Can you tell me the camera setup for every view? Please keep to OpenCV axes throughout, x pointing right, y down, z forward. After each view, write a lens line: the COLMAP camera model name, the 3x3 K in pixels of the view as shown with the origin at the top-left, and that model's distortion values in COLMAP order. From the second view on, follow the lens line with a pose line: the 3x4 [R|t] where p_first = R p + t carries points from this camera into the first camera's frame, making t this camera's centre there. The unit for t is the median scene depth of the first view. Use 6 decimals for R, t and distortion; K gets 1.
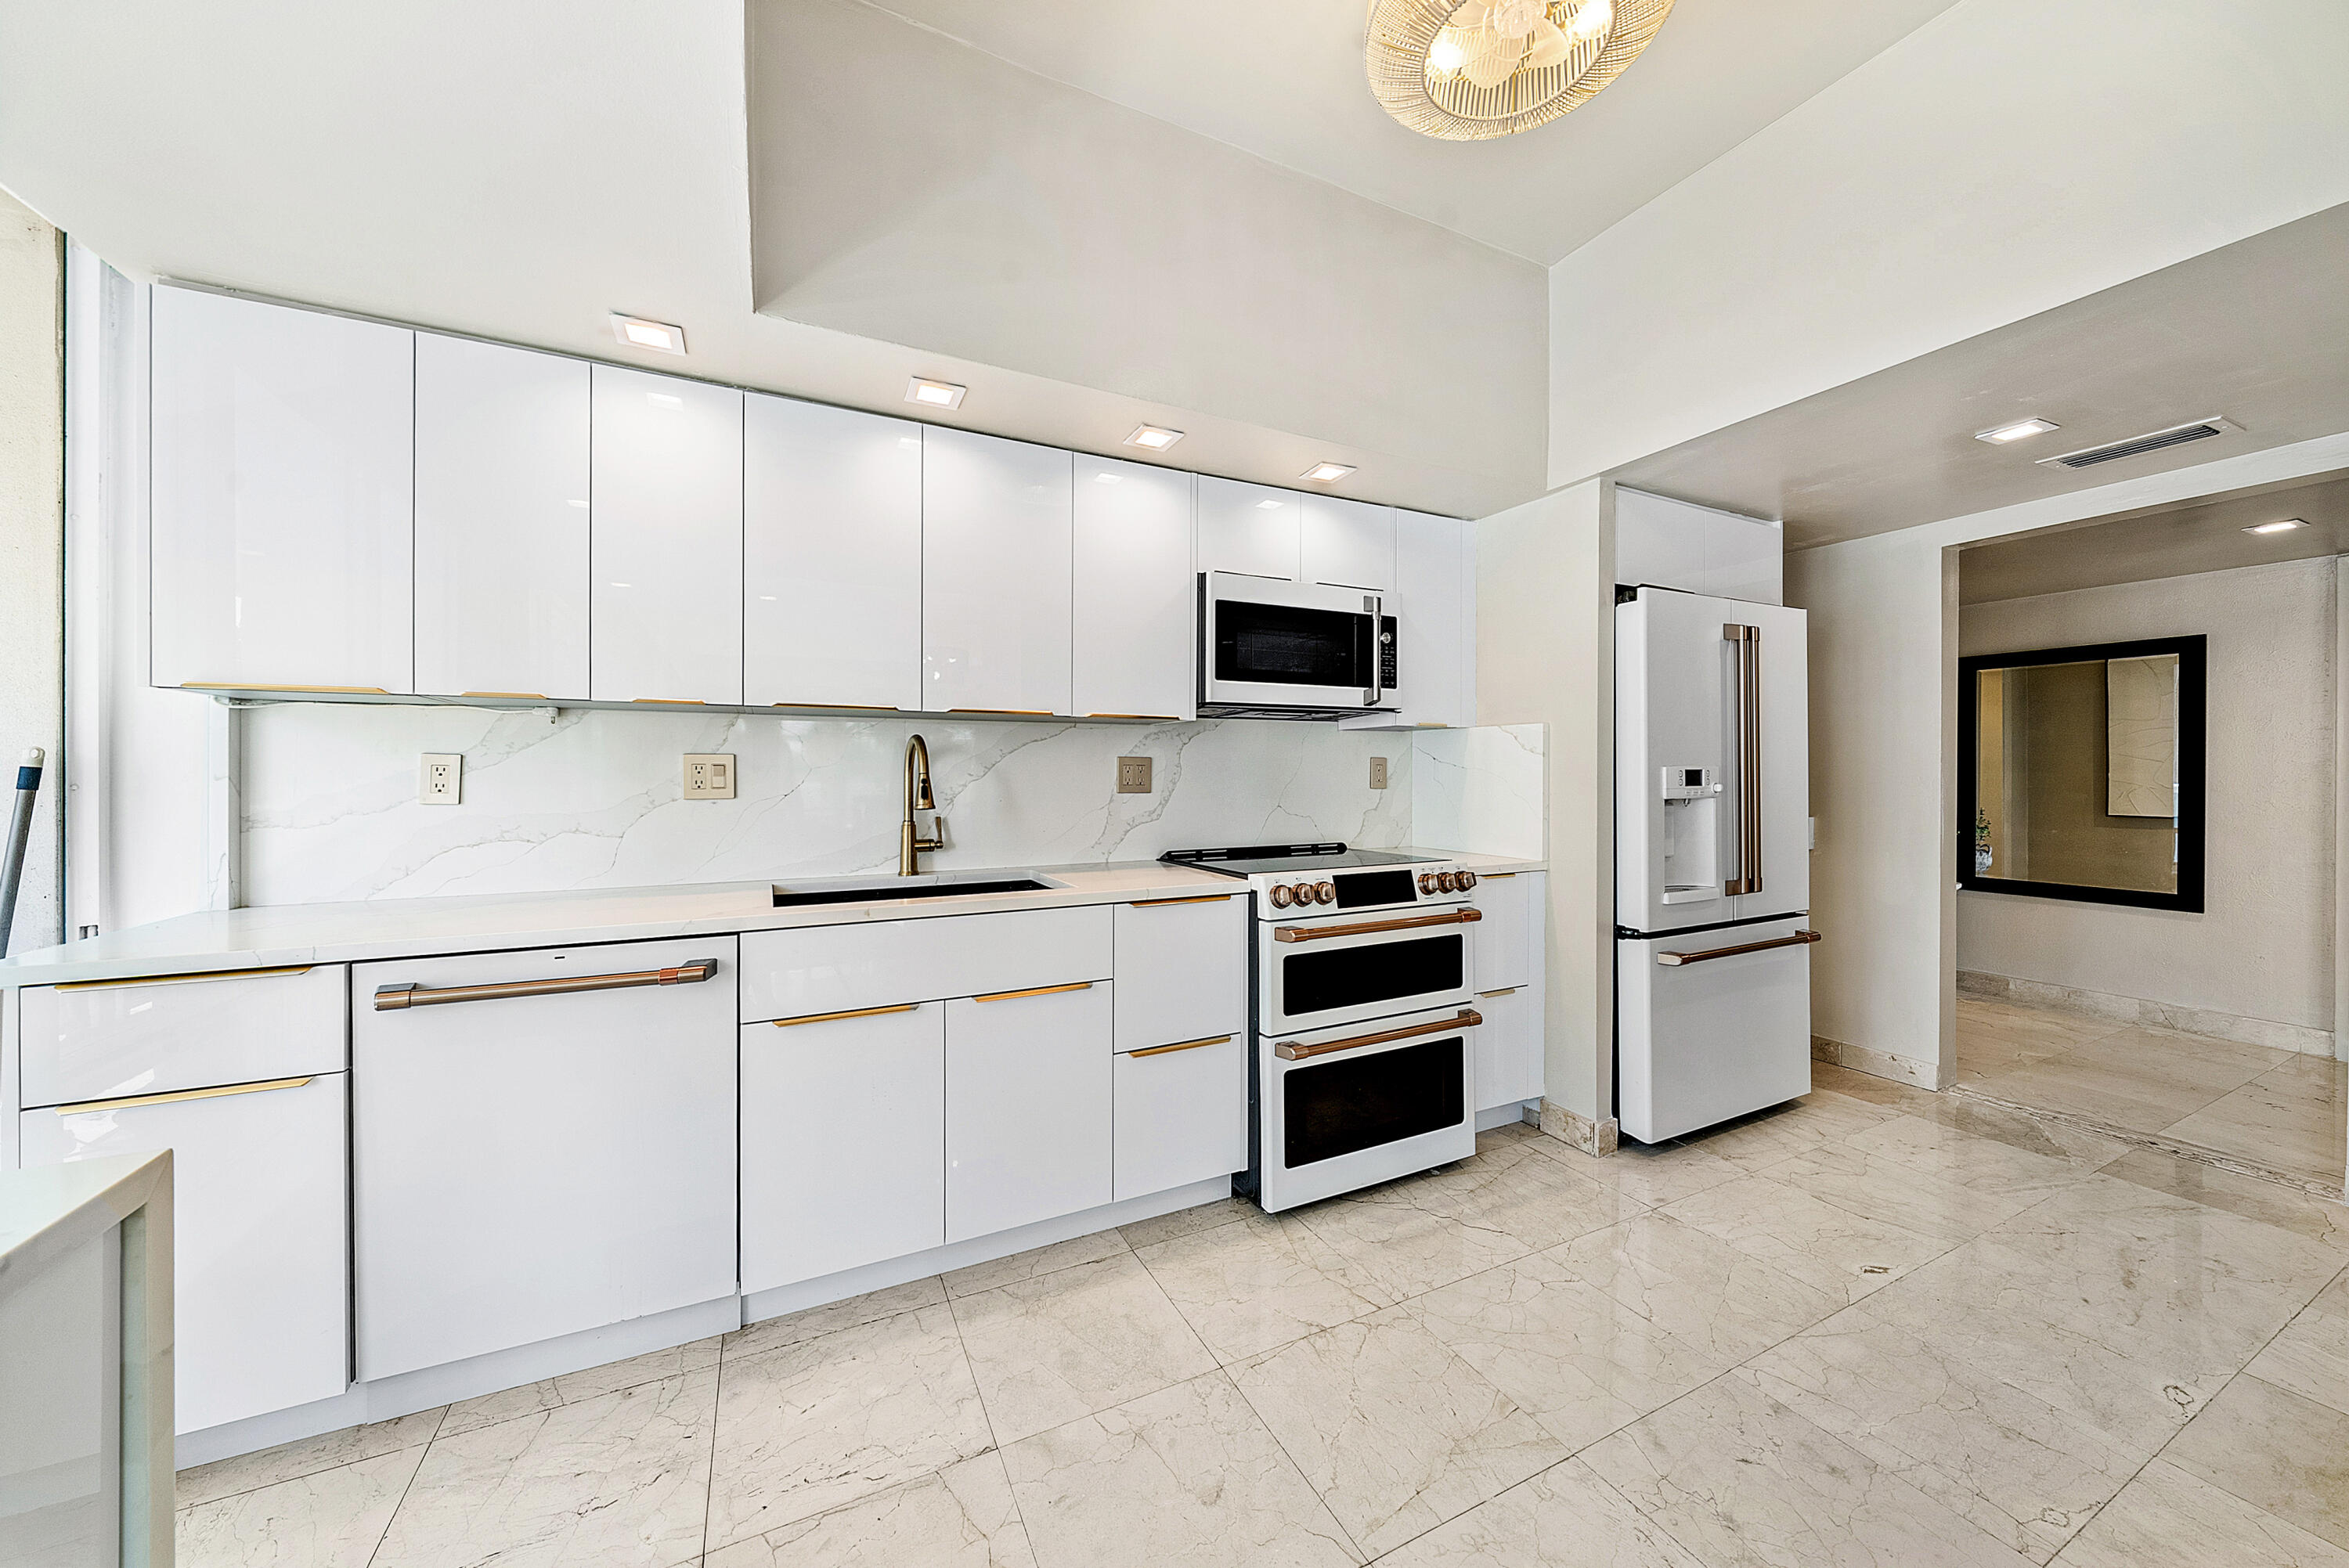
lens RADIAL K [[817.3, 0, 1173.4], [0, 817.3, 777.7], [0, 0, 1]] dist [-0.001296, -0.000039]
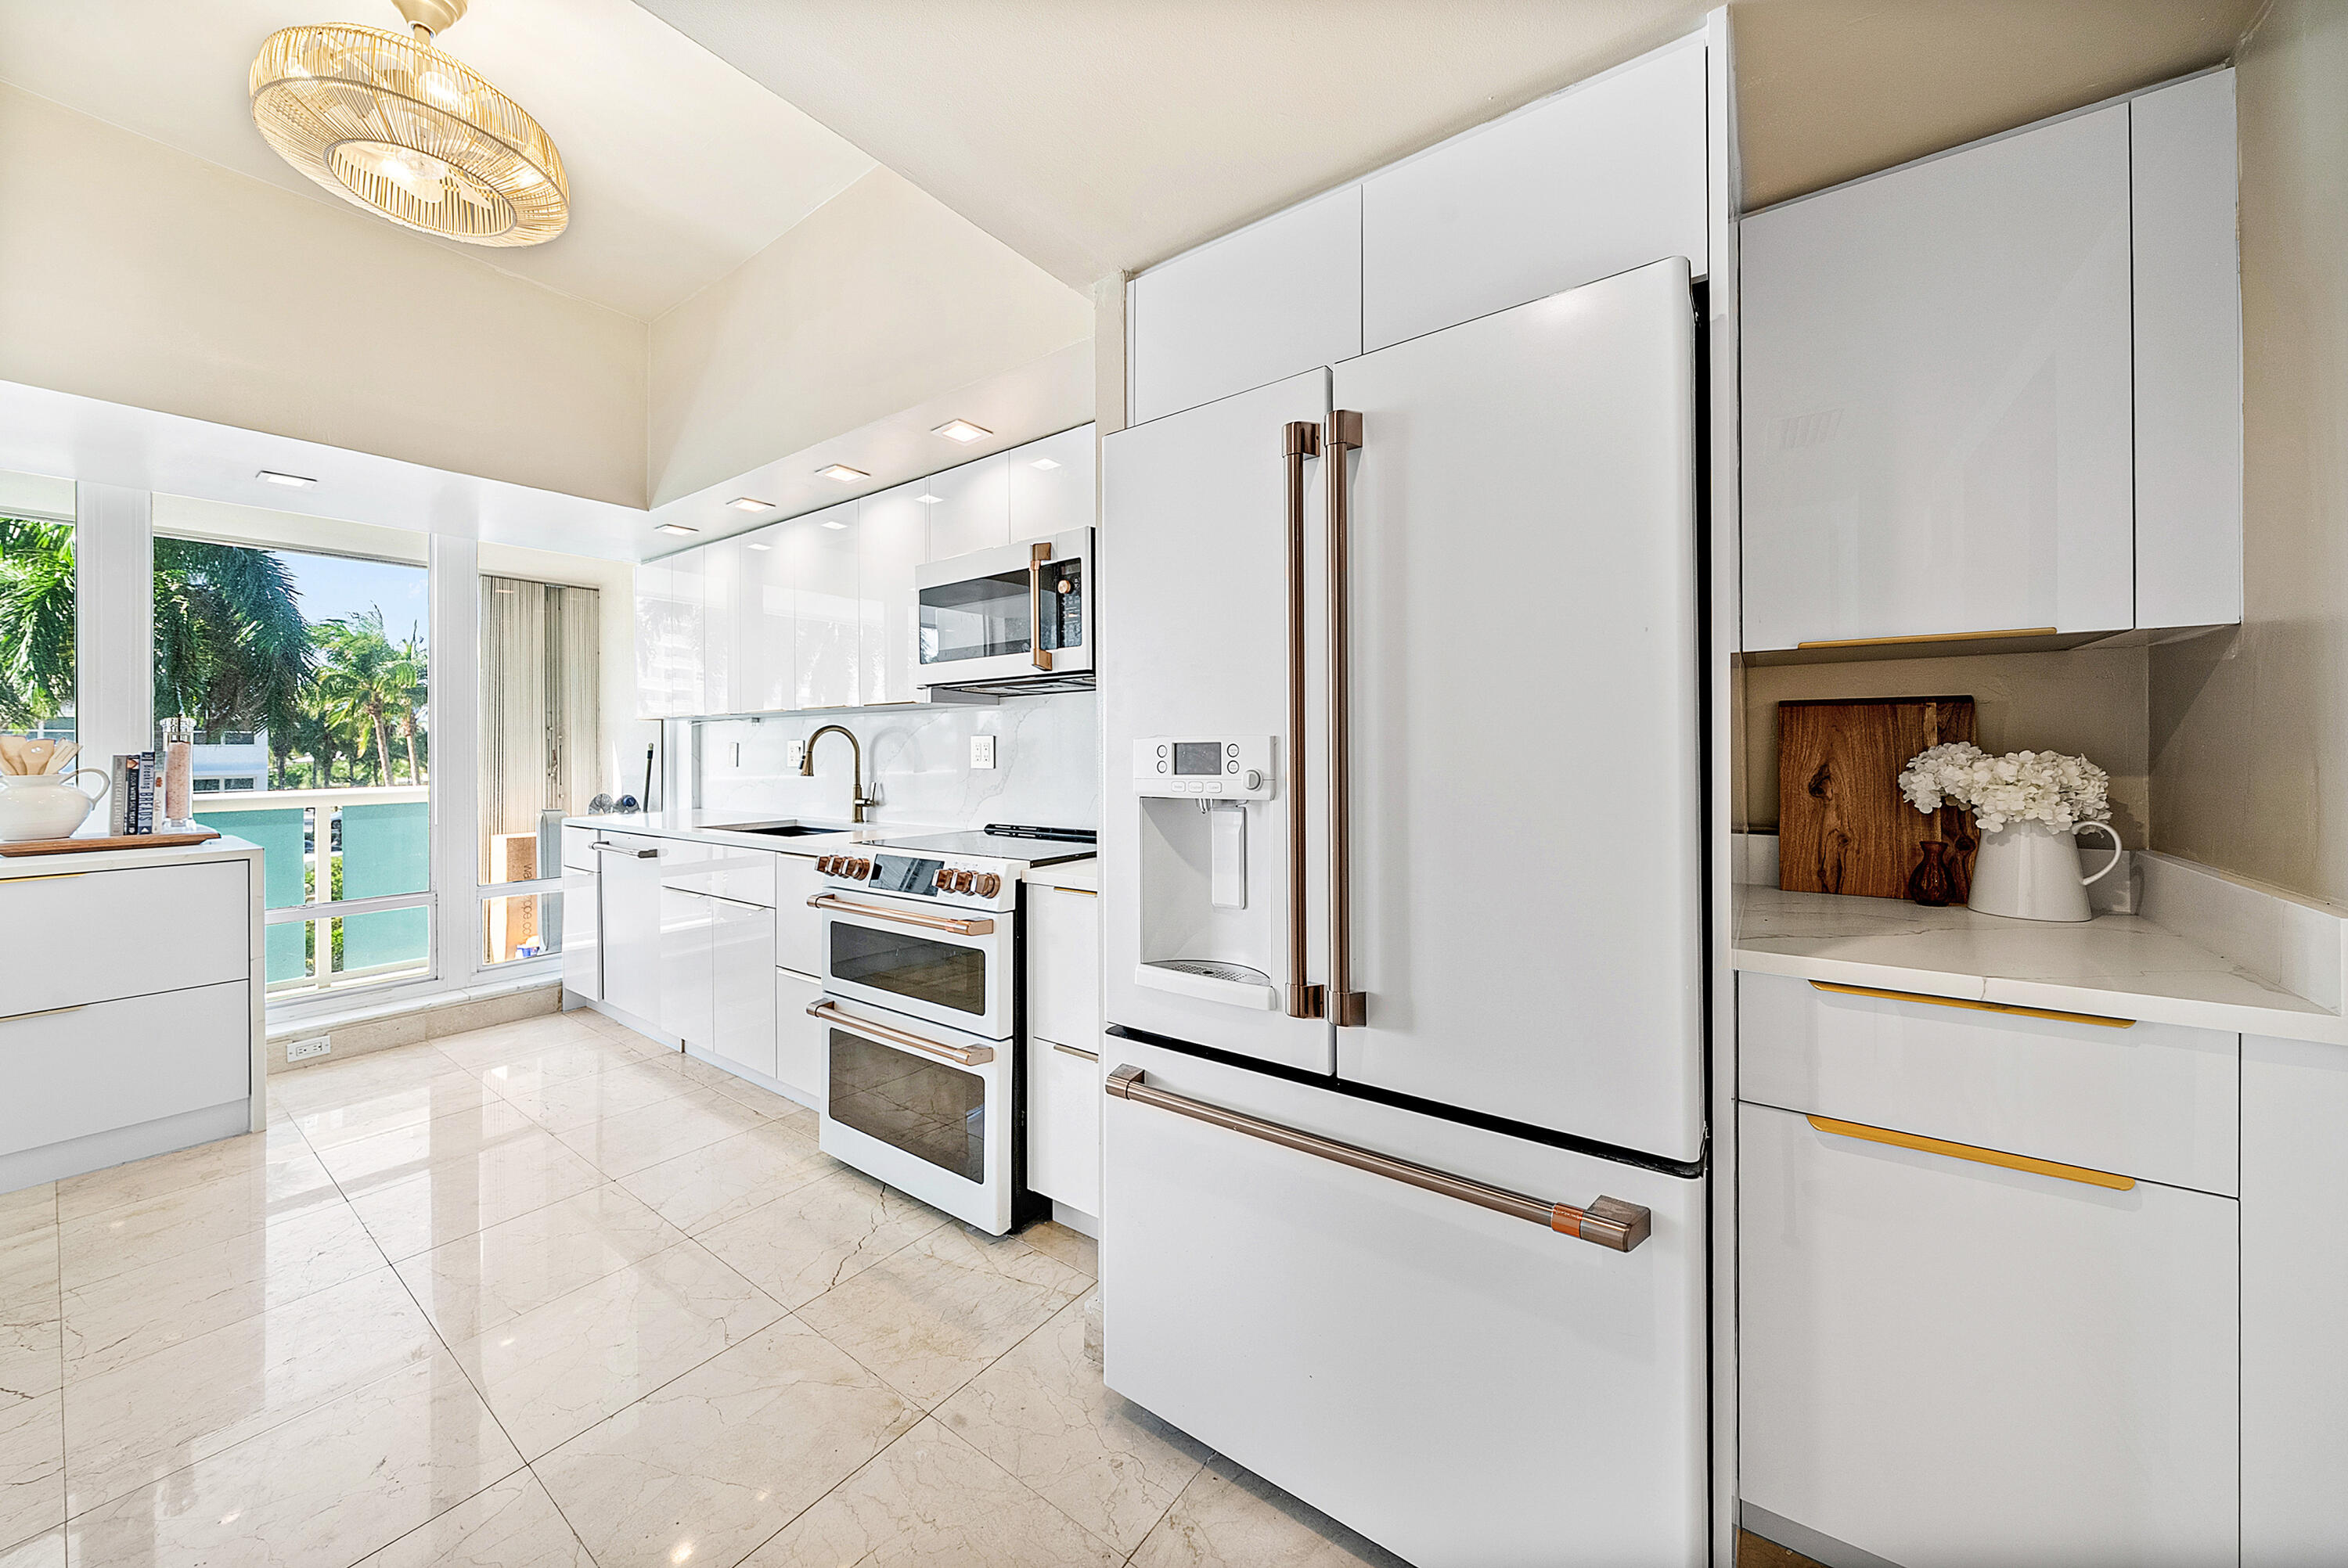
lens RADIAL K [[816.9, 0, 1187.7], [0, 816.9, 748.1], [0, 0, 1]] dist [-0.001296, -0.000039]
pose [[0.476408, -0.002367, -0.879221, 1.214392], [0.001678, 0.999997, -0.001783, -0.006182], [0.879223, -0.000626, 0.476411, 0.833886]]
